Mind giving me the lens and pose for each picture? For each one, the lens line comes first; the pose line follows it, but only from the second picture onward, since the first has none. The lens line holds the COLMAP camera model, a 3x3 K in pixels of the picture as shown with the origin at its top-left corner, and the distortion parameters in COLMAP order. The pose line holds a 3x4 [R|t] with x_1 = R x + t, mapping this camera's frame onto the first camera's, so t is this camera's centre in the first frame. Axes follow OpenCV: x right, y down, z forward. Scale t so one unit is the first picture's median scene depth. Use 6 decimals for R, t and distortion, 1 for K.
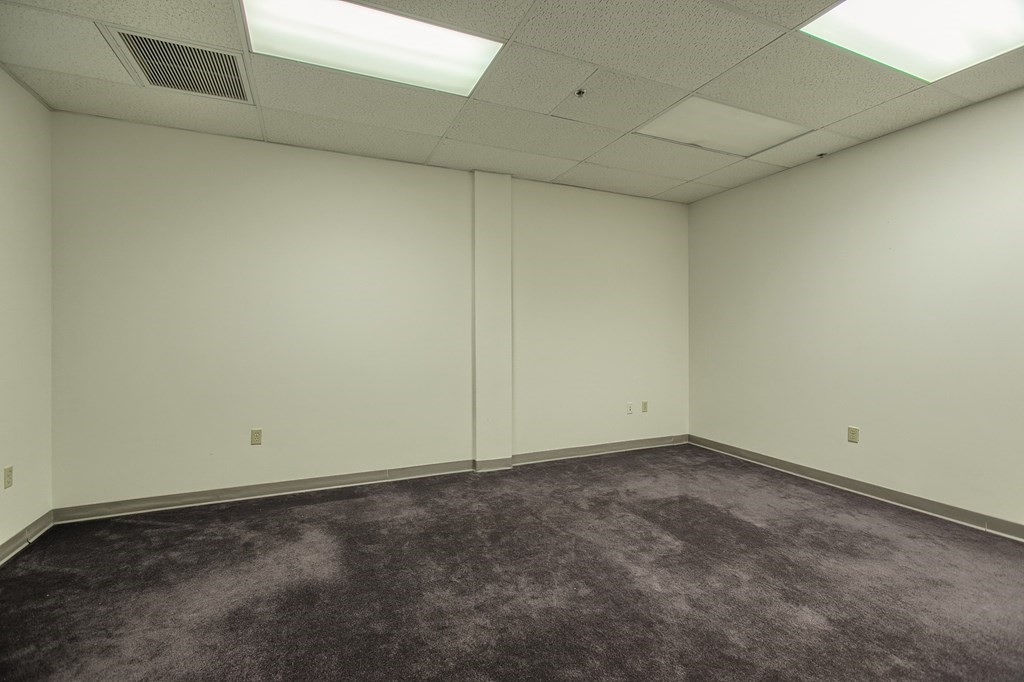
lens RADIAL K [[459.4, 0, 508.8], [0, 459.4, 339.9], [0, 0, 1]] dist [0.004581, 0.000454]
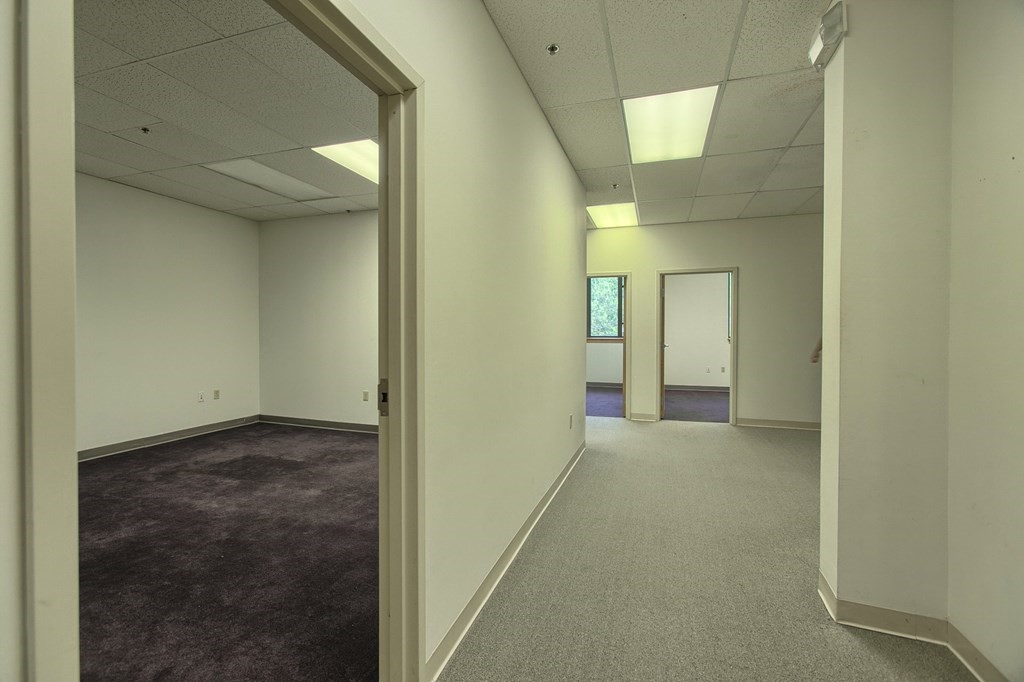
lens RADIAL K [[459.4, 0, 508.3], [0, 459.4, 338.1], [0, 0, 1]] dist [0.004581, 0.000454]
pose [[0.676817, -0.003108, 0.736144, -0.090147], [0.000847, 0.999994, 0.003444, 0.006514], [-0.736151, -0.001707, 0.676816, -0.508143]]
